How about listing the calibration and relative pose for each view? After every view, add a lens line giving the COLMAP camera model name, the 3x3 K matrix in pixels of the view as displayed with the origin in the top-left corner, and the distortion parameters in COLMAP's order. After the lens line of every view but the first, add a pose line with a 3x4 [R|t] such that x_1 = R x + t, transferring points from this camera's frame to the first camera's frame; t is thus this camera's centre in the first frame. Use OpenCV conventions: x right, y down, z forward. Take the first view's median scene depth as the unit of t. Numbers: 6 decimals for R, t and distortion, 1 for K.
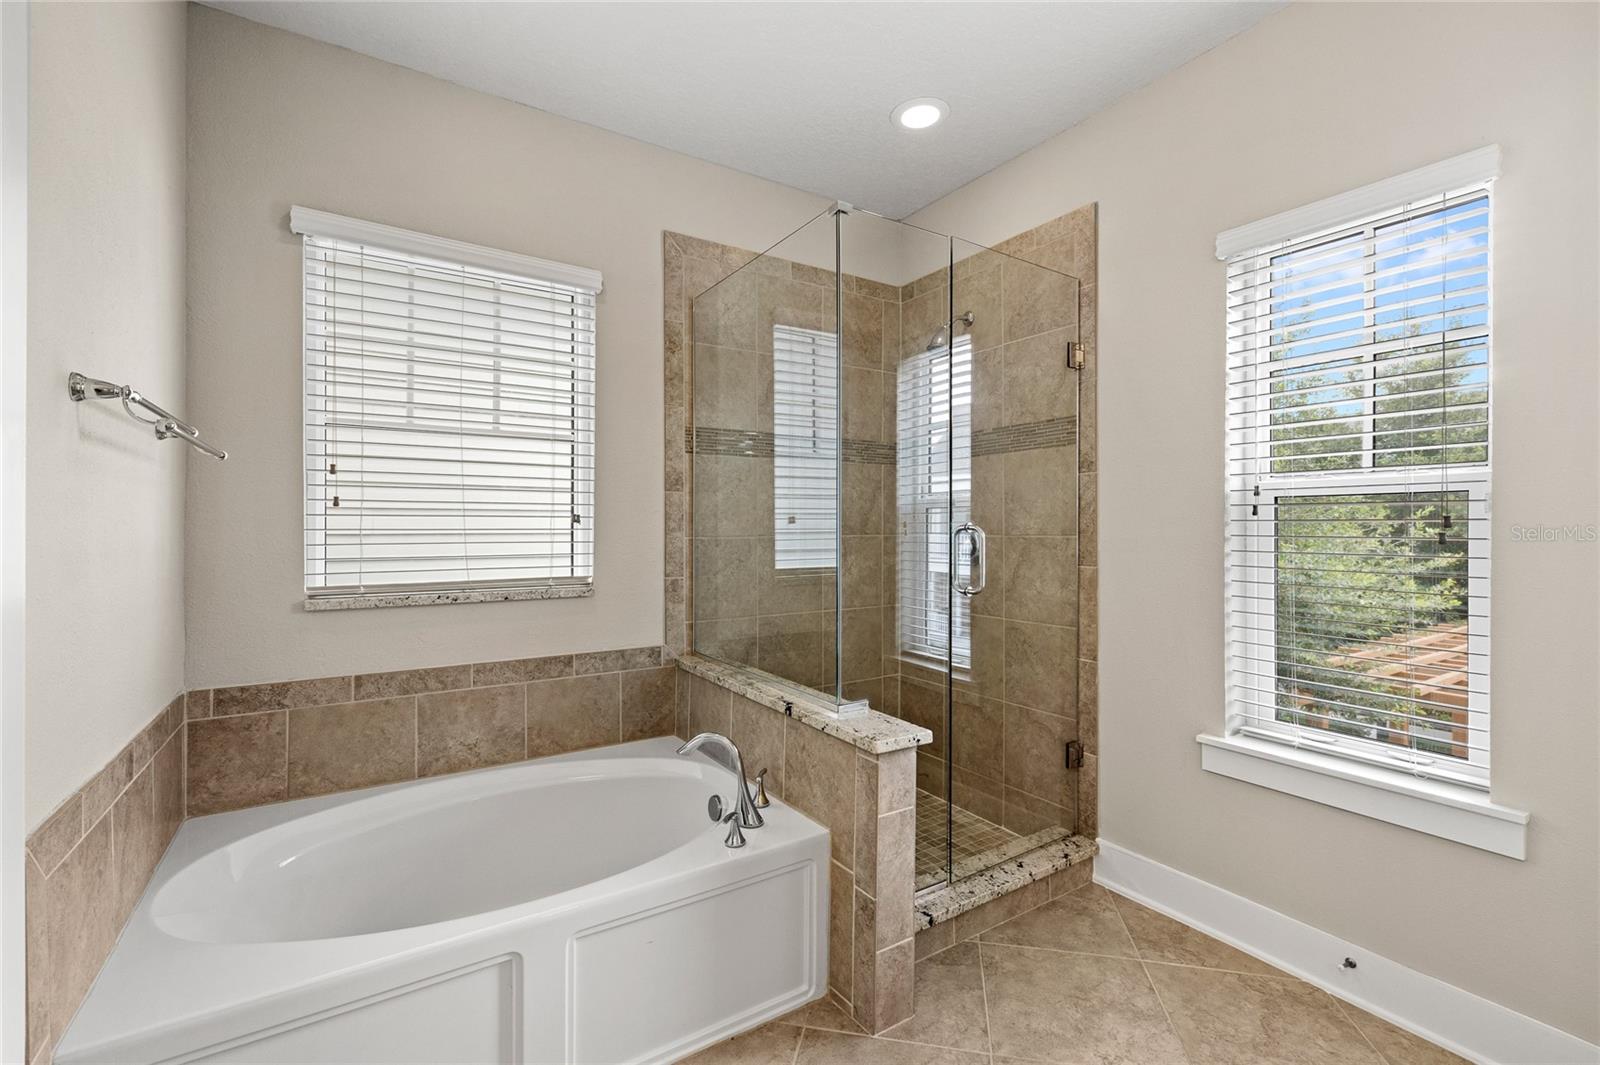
lens RADIAL K [[683.3, 0, 790.9], [0, 683.3, 528.0], [0, 0, 1]] dist [0.002433, 0.000251]
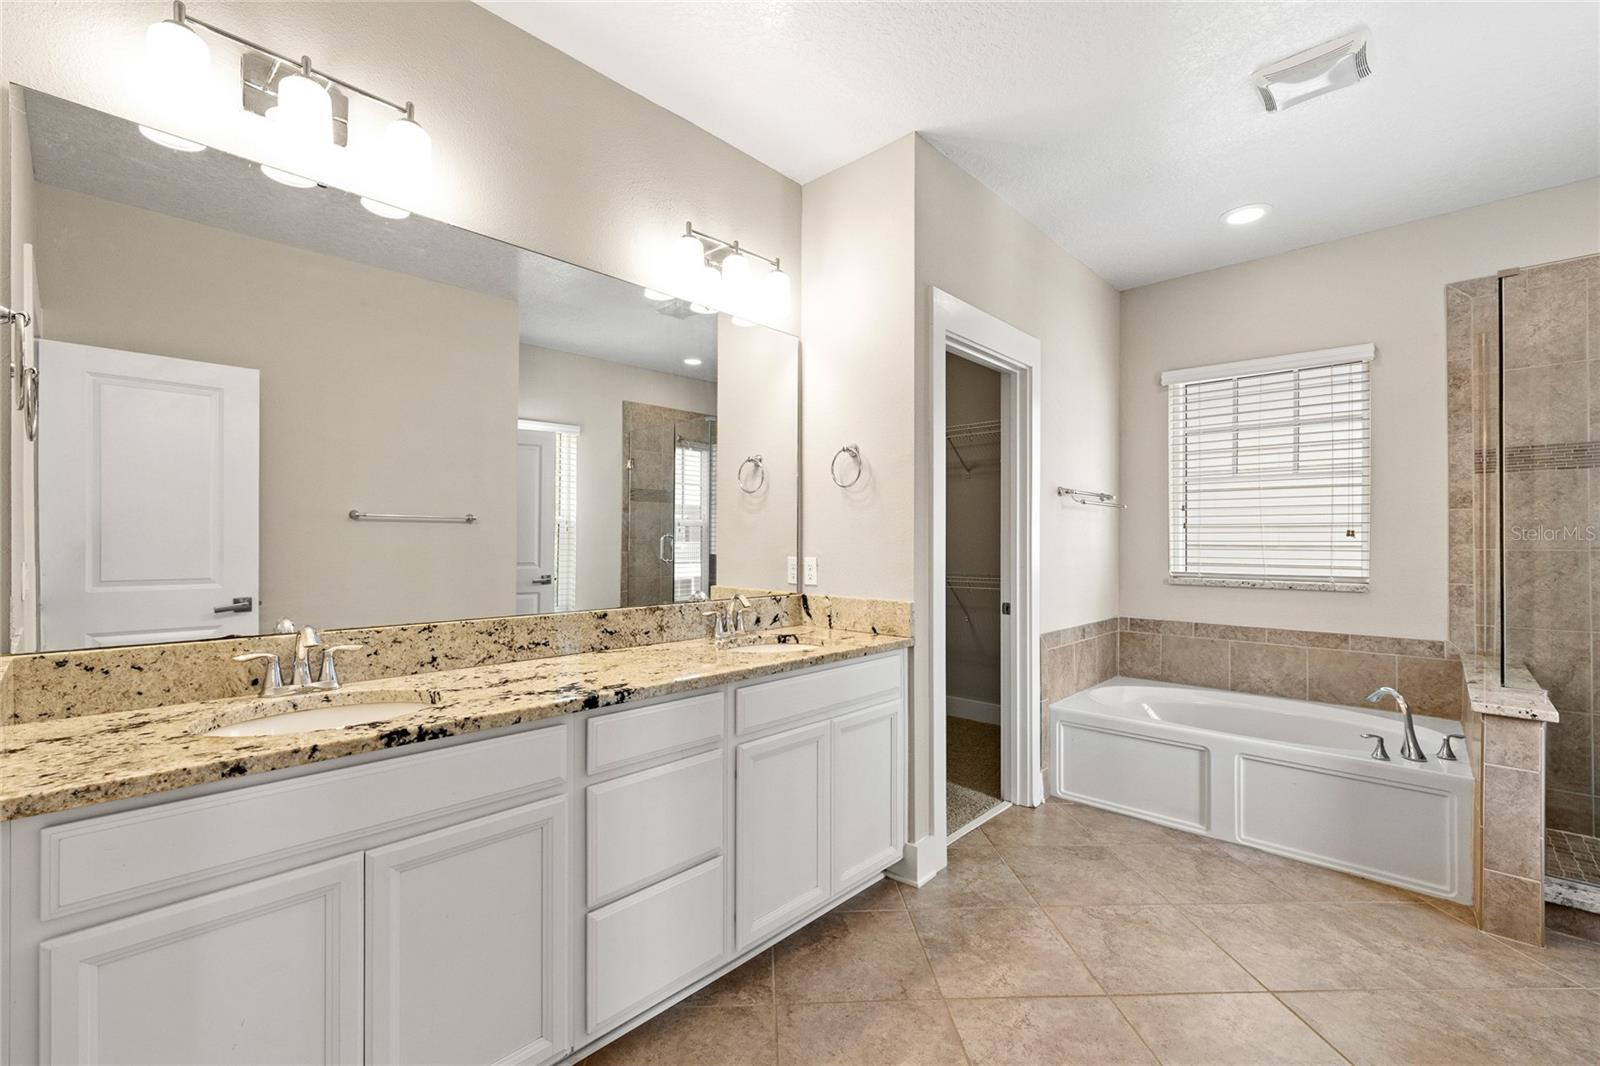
lens RADIAL K [[683.3, 0, 790.9], [0, 683.3, 528.5], [0, 0, 1]] dist [0.002433, 0.000251]
pose [[0.247255, -0.015955, -0.968819, 0.776766], [-0.003108, 0.999846, -0.017259, 0.003637], [0.968945, 0.007279, 0.247168, -0.431985]]
